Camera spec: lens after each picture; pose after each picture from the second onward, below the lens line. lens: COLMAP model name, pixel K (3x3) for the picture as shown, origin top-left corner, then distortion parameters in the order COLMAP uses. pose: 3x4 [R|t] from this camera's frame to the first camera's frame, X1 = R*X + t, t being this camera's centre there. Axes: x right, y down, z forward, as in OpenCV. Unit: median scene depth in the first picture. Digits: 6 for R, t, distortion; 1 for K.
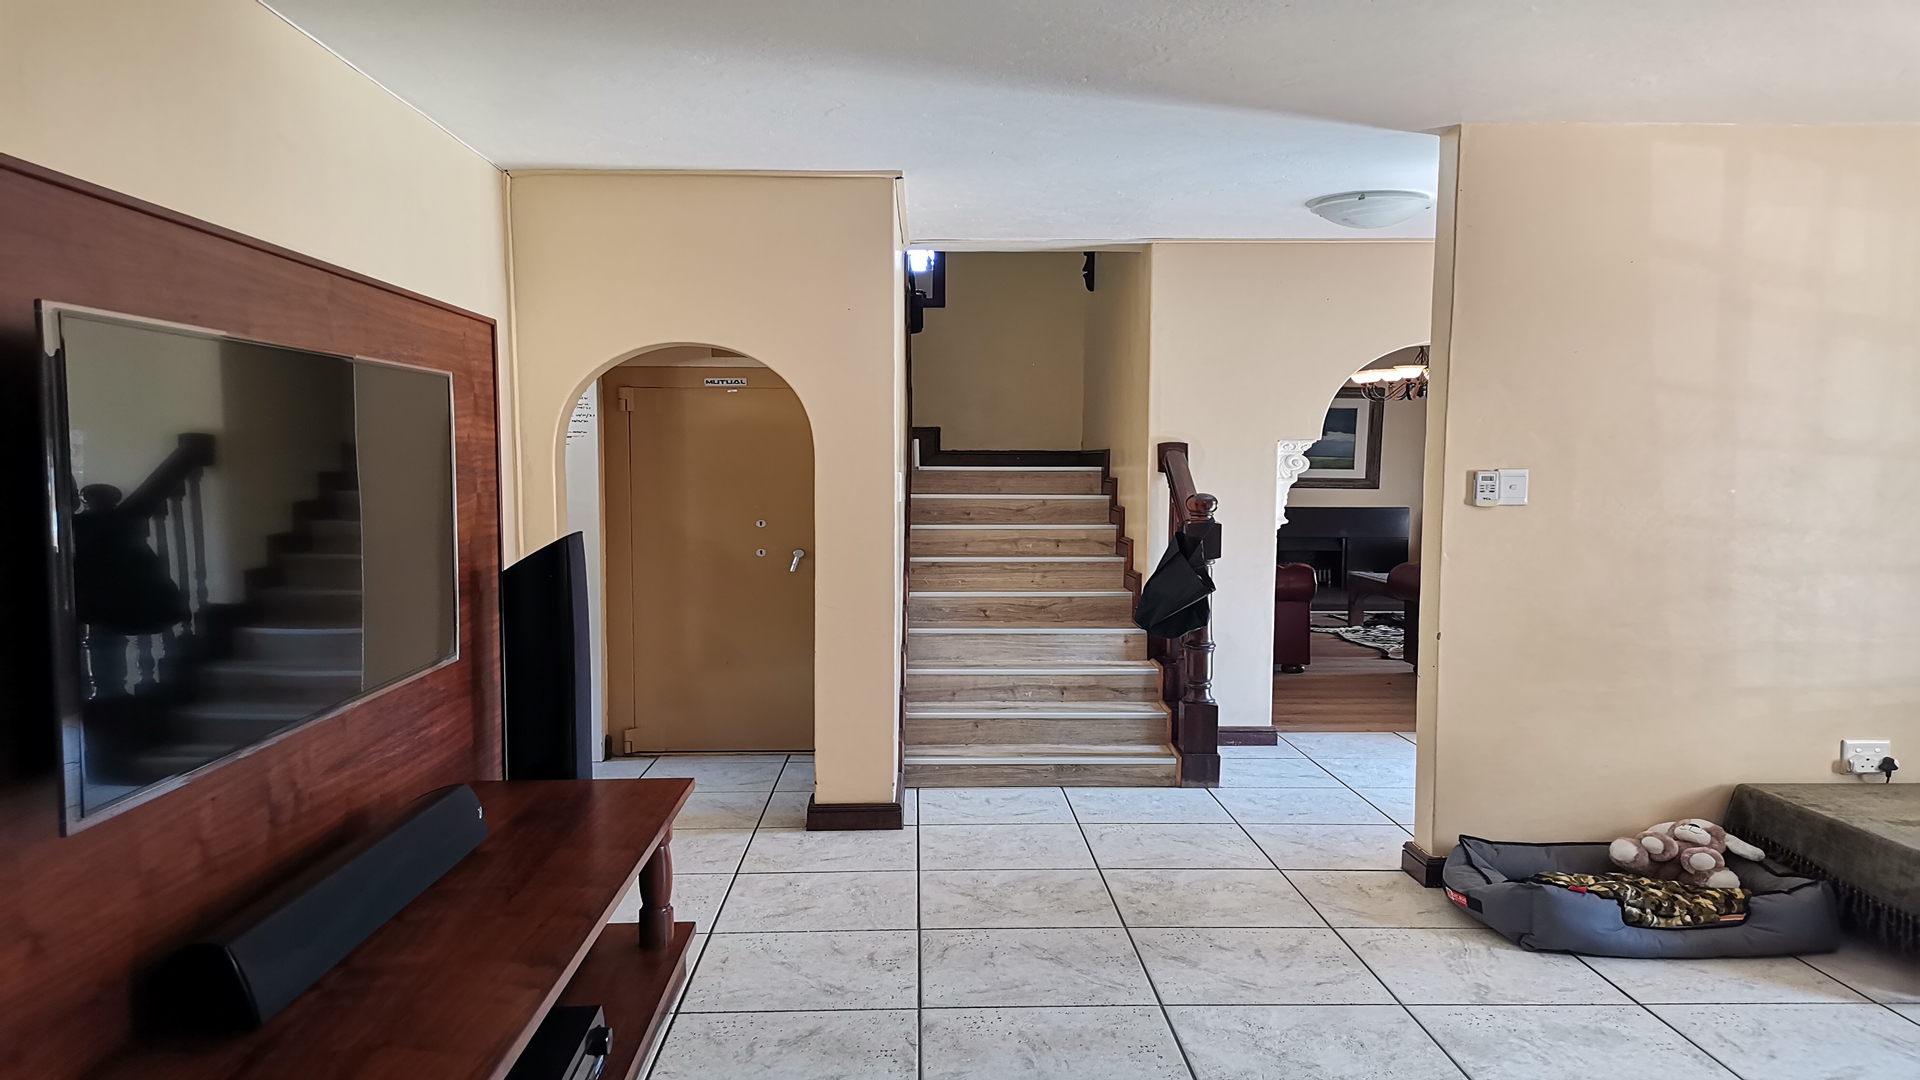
lens RADIAL K [[1436.7, 0, 960.0], [0, 1436.7, 540.0], [0, 0, 1]] dist [0.082732, -0.092597]
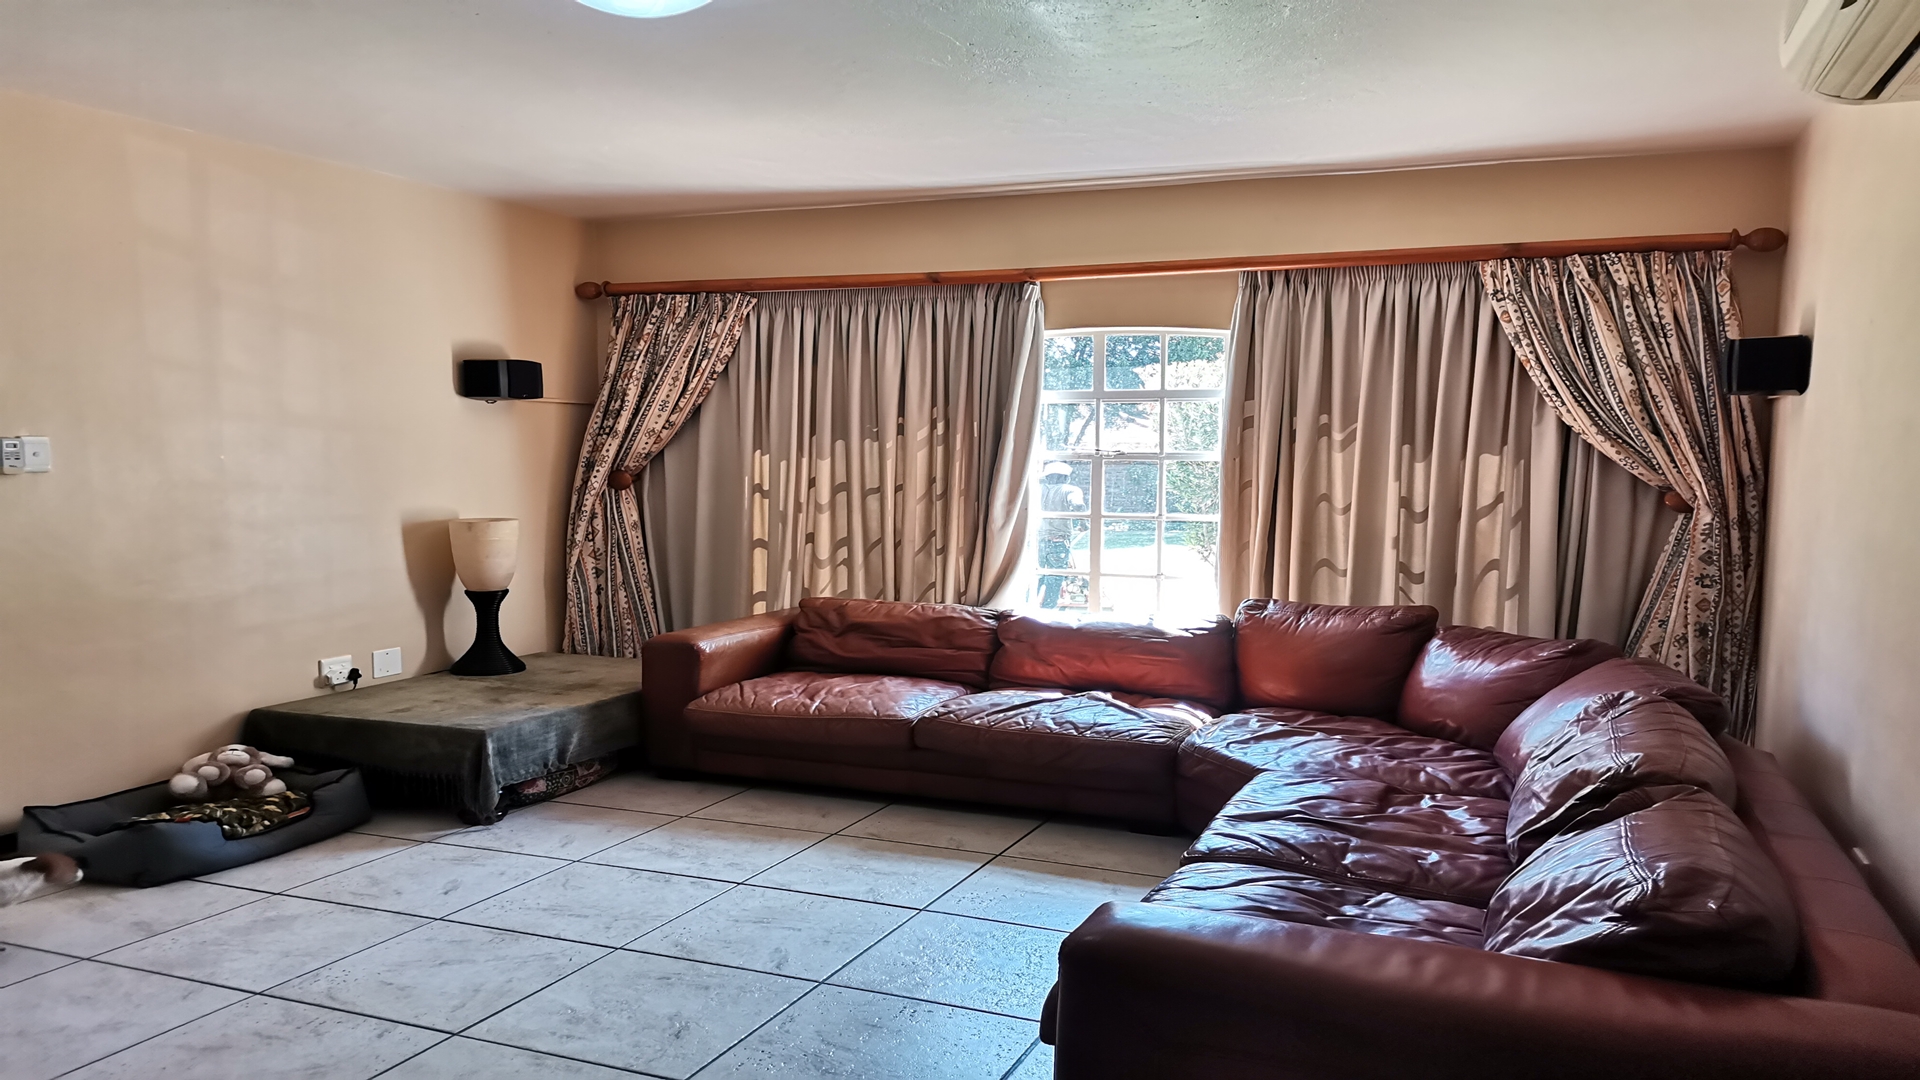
lens RADIAL K [[1436.7, 0, 960.0], [0, 1436.7, 540.0], [0, 0, 1]] dist [0.082732, -0.092597]
pose [[0.423863, -0.060939, 0.903674, -0.272038], [0.040053, 0.998019, 0.048514, -0.000829], [-0.904840, 0.015631, 0.425464, -0.001195]]
